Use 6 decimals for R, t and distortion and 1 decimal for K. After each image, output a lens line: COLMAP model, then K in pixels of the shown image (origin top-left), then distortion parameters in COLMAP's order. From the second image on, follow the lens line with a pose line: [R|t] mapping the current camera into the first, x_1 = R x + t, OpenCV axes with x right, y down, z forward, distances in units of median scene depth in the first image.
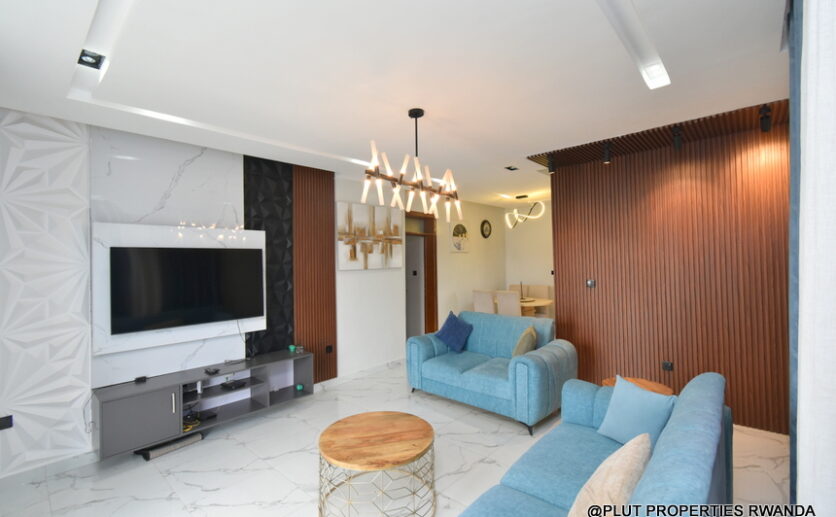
lens RADIAL K [[367.9, 0, 414.8], [0, 367.9, 257.9], [0, 0, 1]] dist [0.002924, 0.000320]
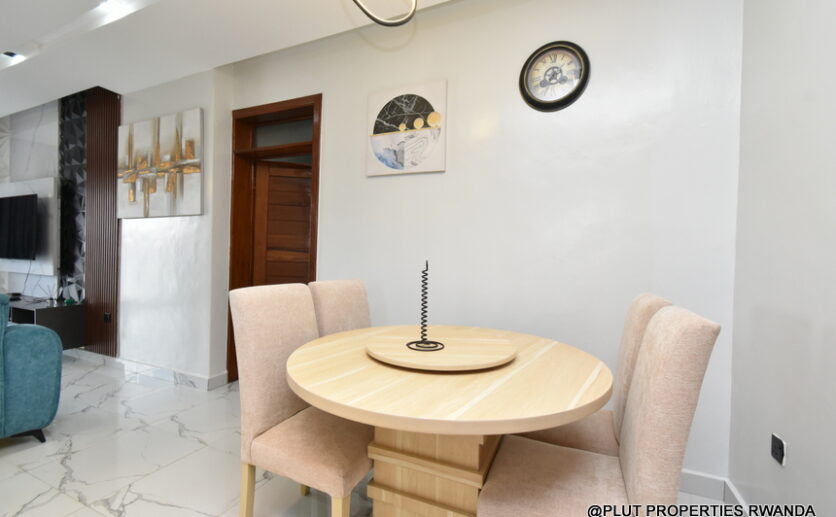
lens RADIAL K [[367.9, 0, 414.8], [0, 367.9, 257.9], [0, 0, 1]] dist [0.002924, 0.000320]
pose [[0.310145, 0.056946, -0.948982, 0.682822], [-0.007744, 0.998323, 0.057376, 0.065556], [0.950658, -0.010446, 0.310065, 1.294058]]
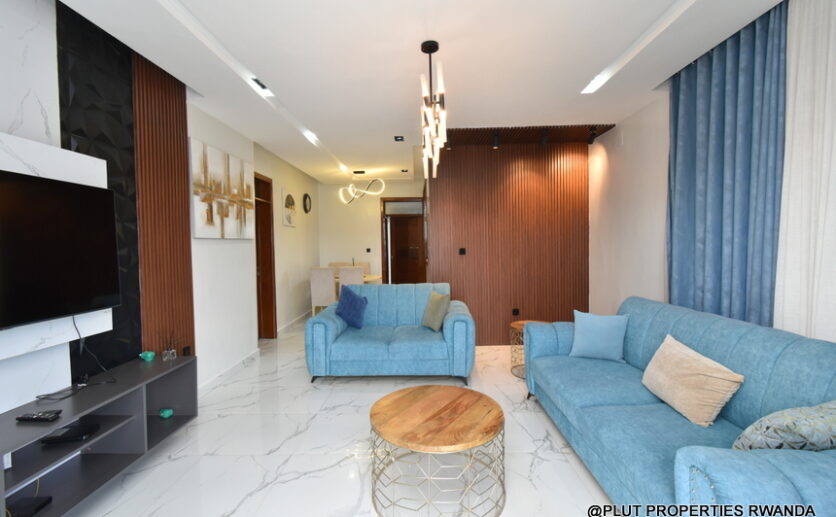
lens RADIAL K [[367.9, 0, 414.8], [0, 367.9, 257.9], [0, 0, 1]] dist [0.002924, 0.000320]
pose [[0.750764, -0.015305, 0.660394, -0.342803], [-0.004529, 0.999589, 0.028315, 0.048799], [-0.660555, -0.024249, 0.750386, 0.194637]]
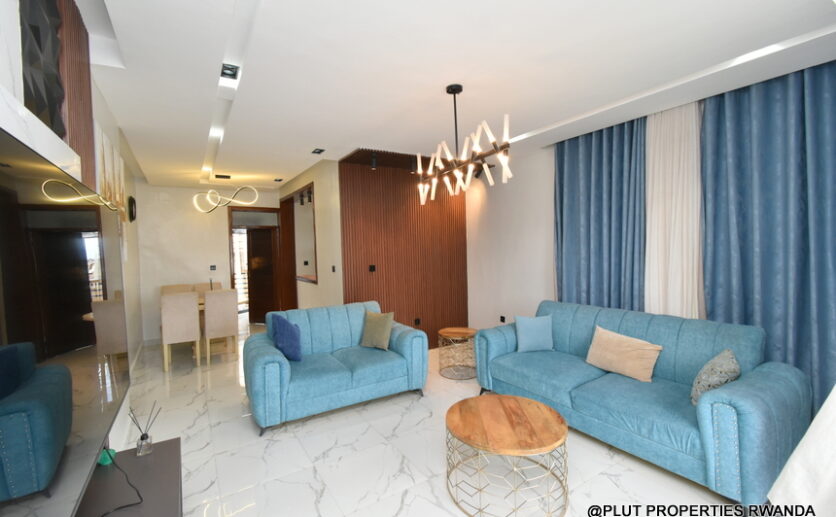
lens RADIAL K [[367.9, 0, 414.8], [0, 367.9, 257.9], [0, 0, 1]] dist [0.002924, 0.000320]
pose [[0.267051, -0.013501, 0.963588, -0.535631], [0.012440, 0.999867, 0.010561, 0.020986], [-0.963602, 0.009167, 0.267184, 0.471634]]
